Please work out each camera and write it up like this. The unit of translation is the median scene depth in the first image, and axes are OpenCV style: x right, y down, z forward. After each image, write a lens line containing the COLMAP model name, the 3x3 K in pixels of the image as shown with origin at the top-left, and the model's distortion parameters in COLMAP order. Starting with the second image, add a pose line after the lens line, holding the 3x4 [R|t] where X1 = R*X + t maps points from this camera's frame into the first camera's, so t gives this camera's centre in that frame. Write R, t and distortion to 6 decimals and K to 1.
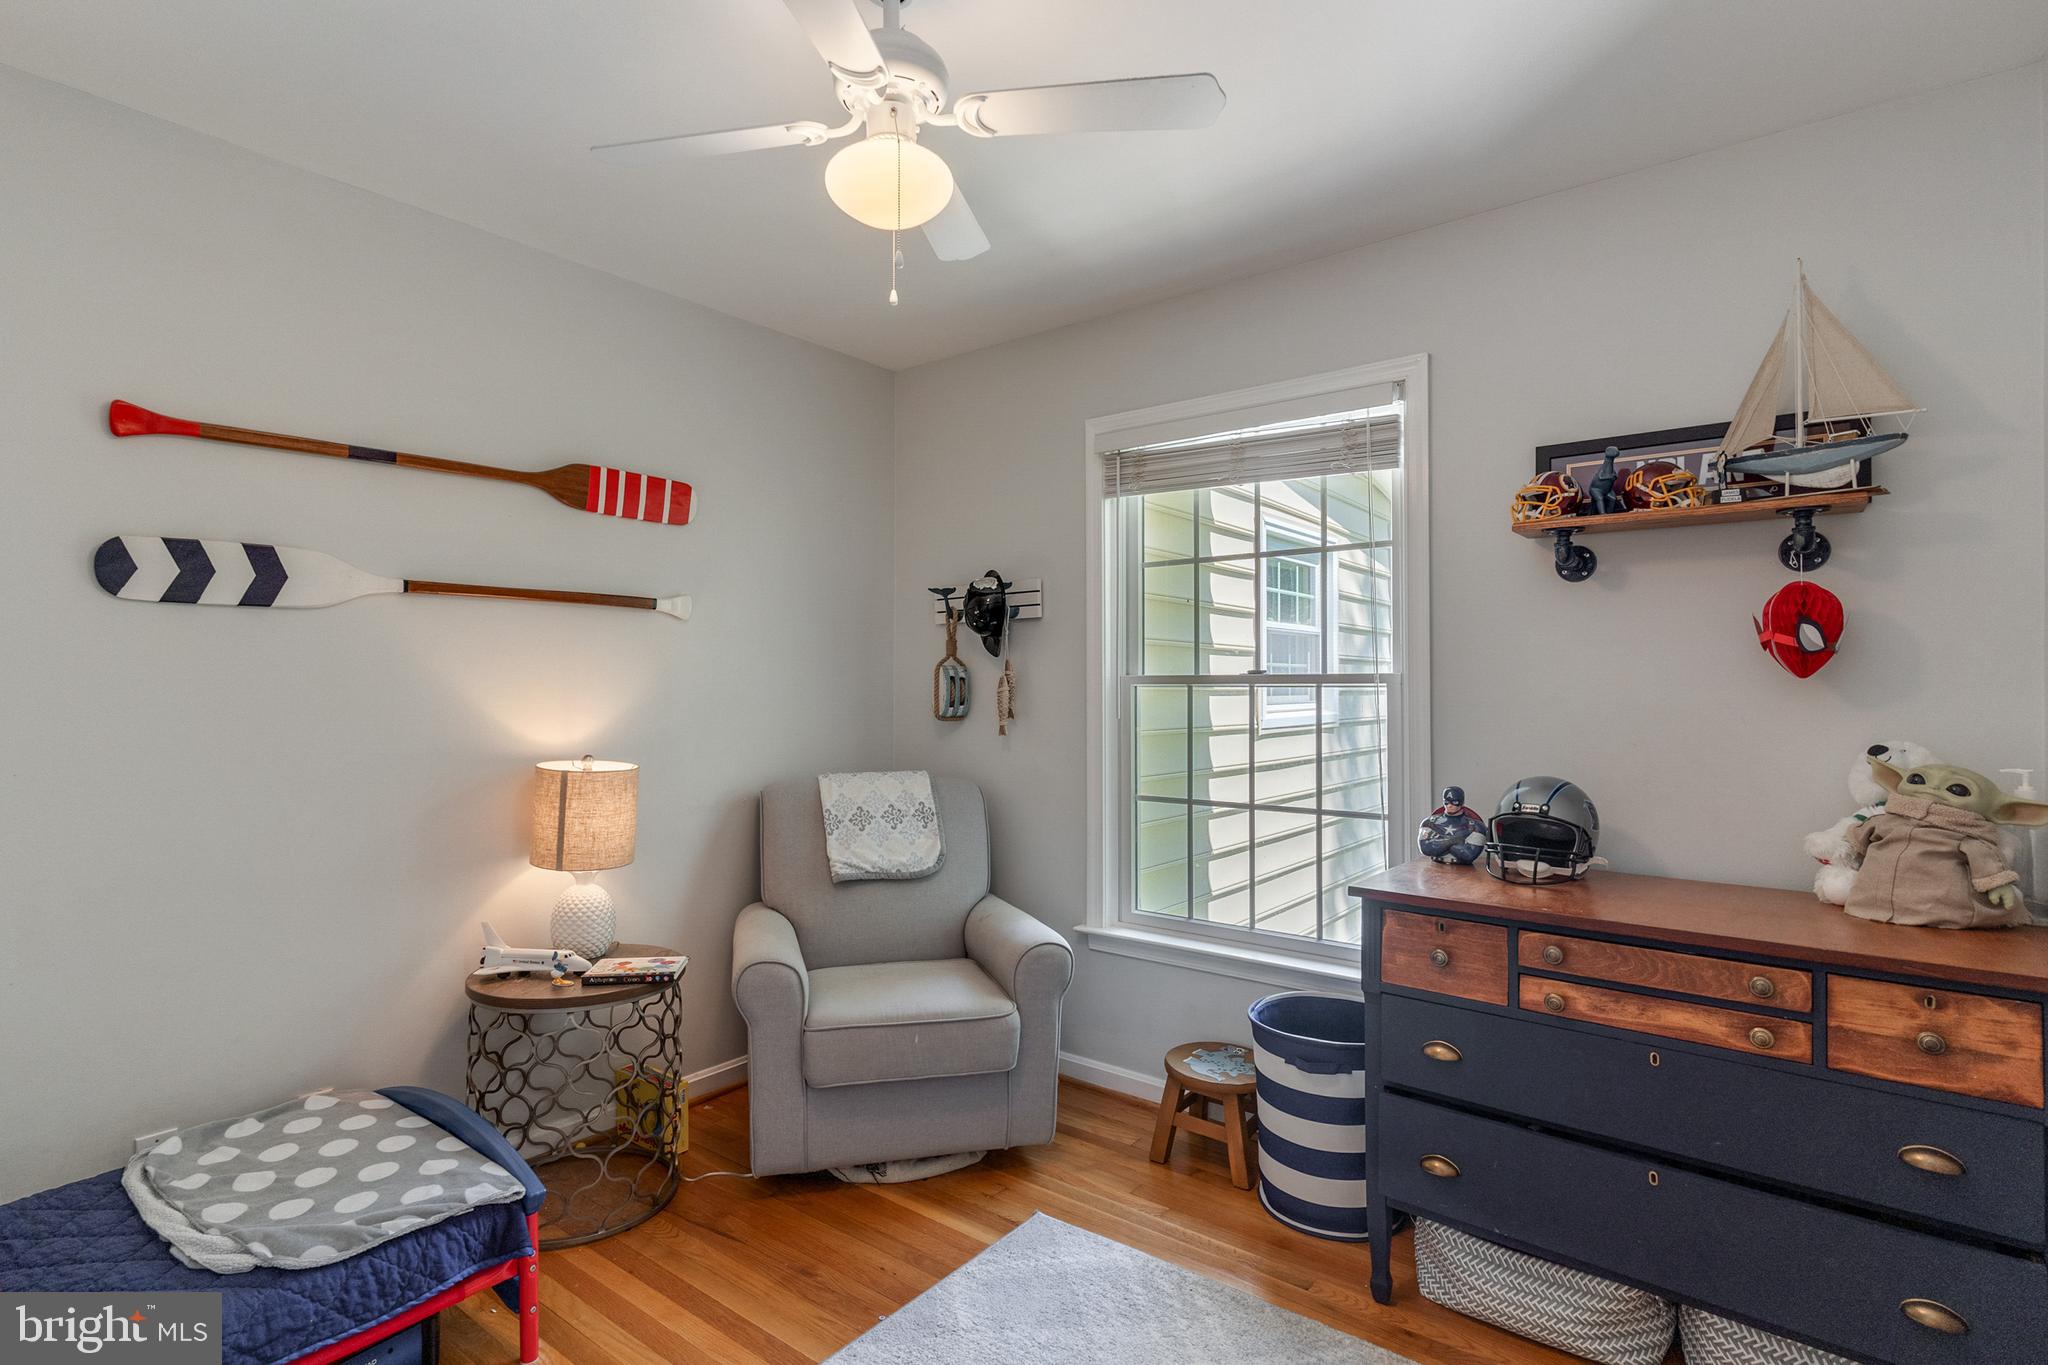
lens RADIAL K [[992.1, 0, 1007.2], [0, 992.1, 676.9], [0, 0, 1]] dist [0.003916, 0.000707]
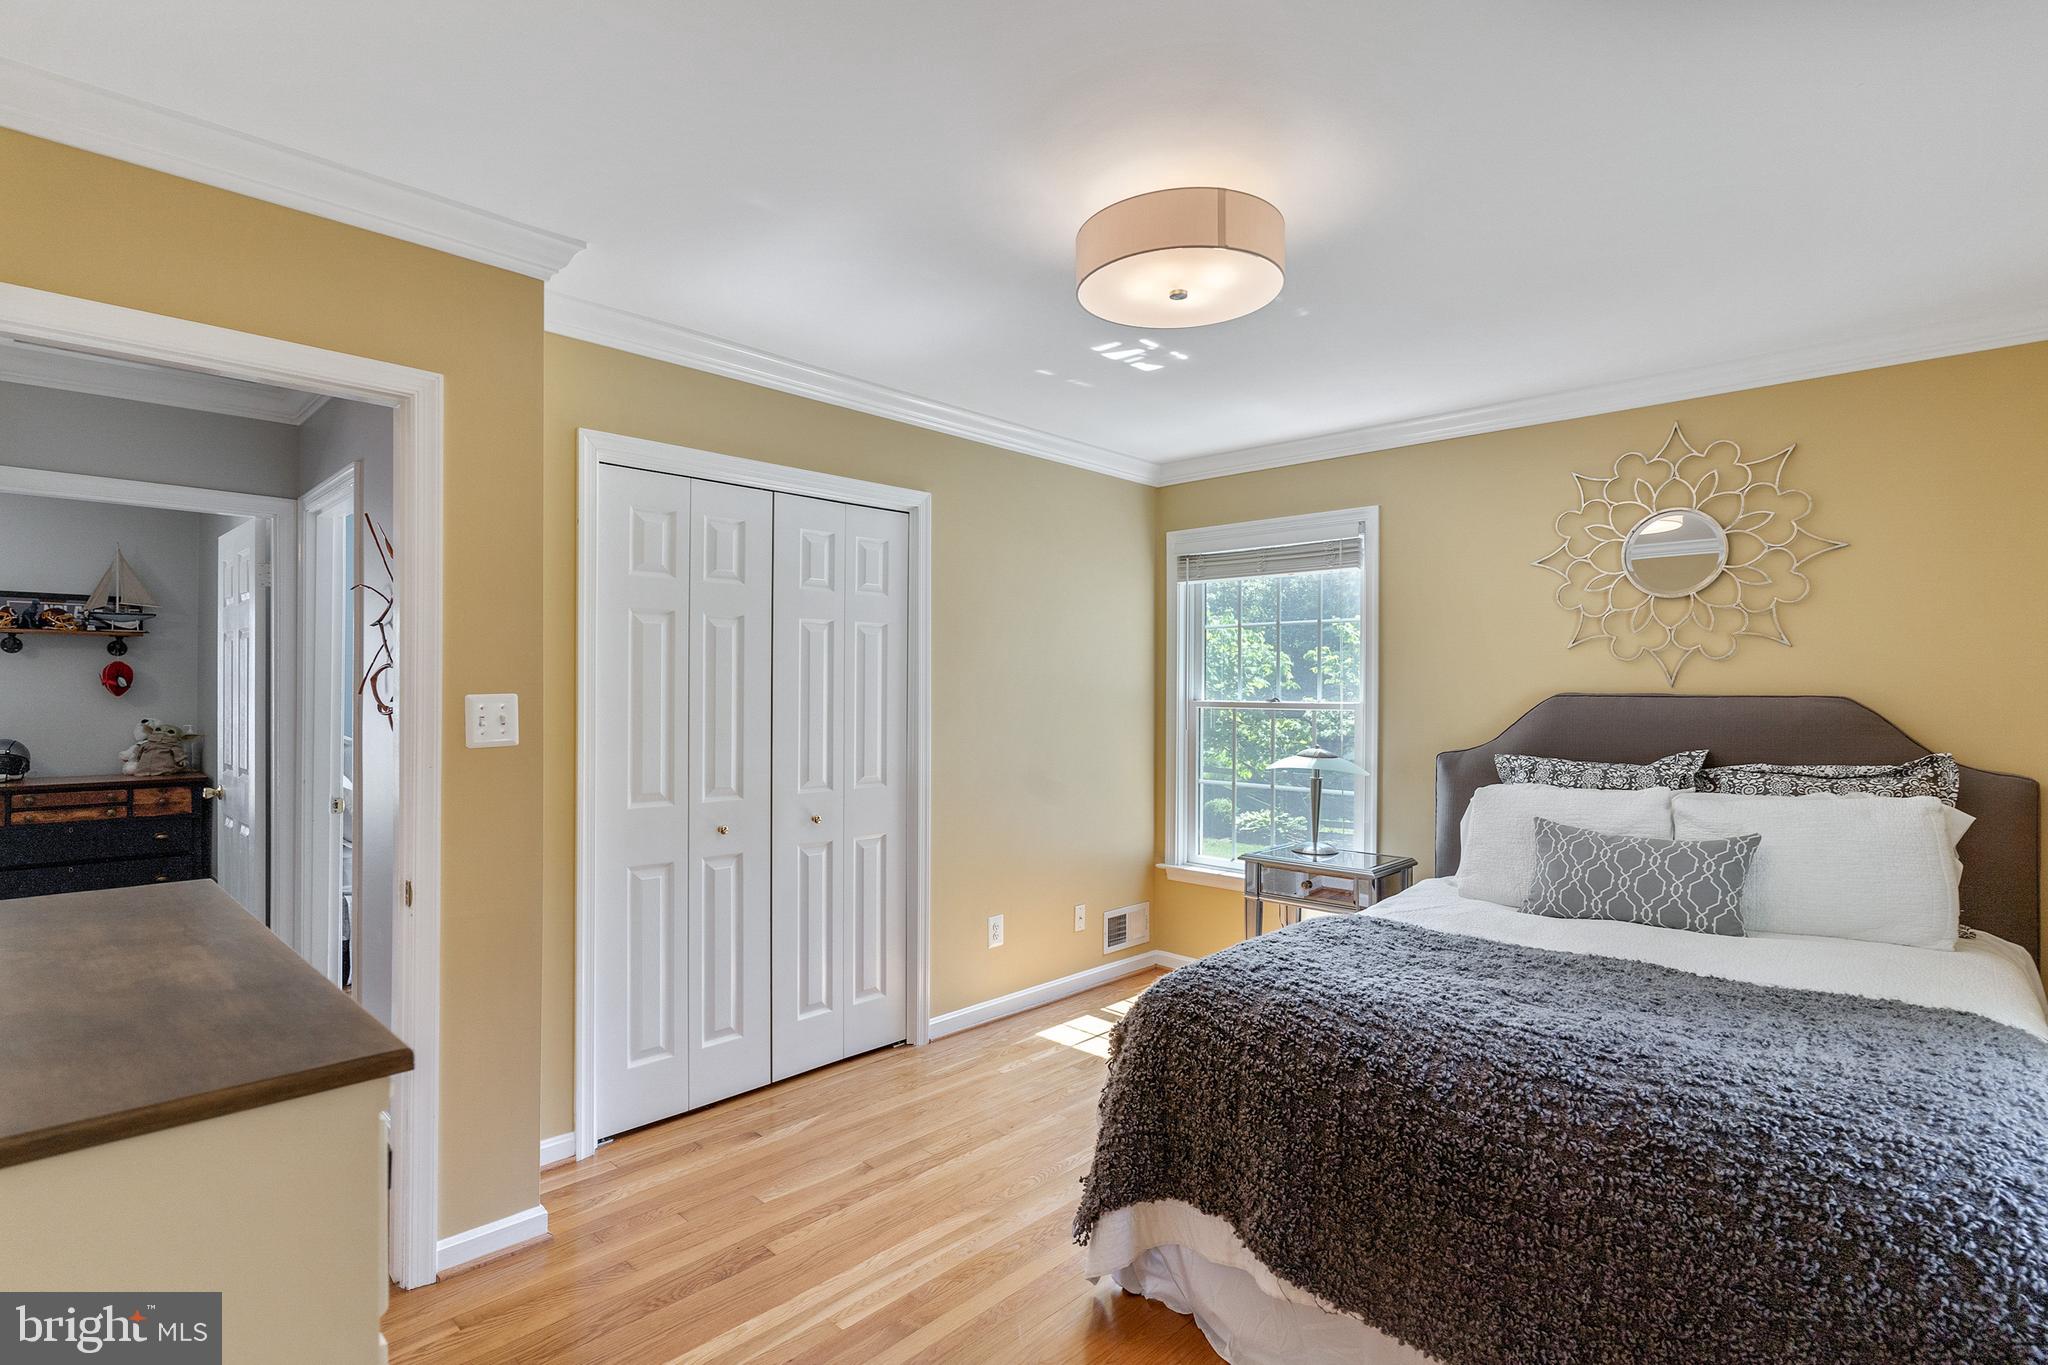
lens RADIAL K [[992.1, 0, 1006.4], [0, 992.1, 681.3], [0, 0, 1]] dist [0.003916, 0.000707]
pose [[0.100349, 0.004500, 0.994942, -1.773254], [-0.010213, 0.999942, -0.003492, -0.058145], [-0.994900, -0.009811, 0.100389, -1.801956]]
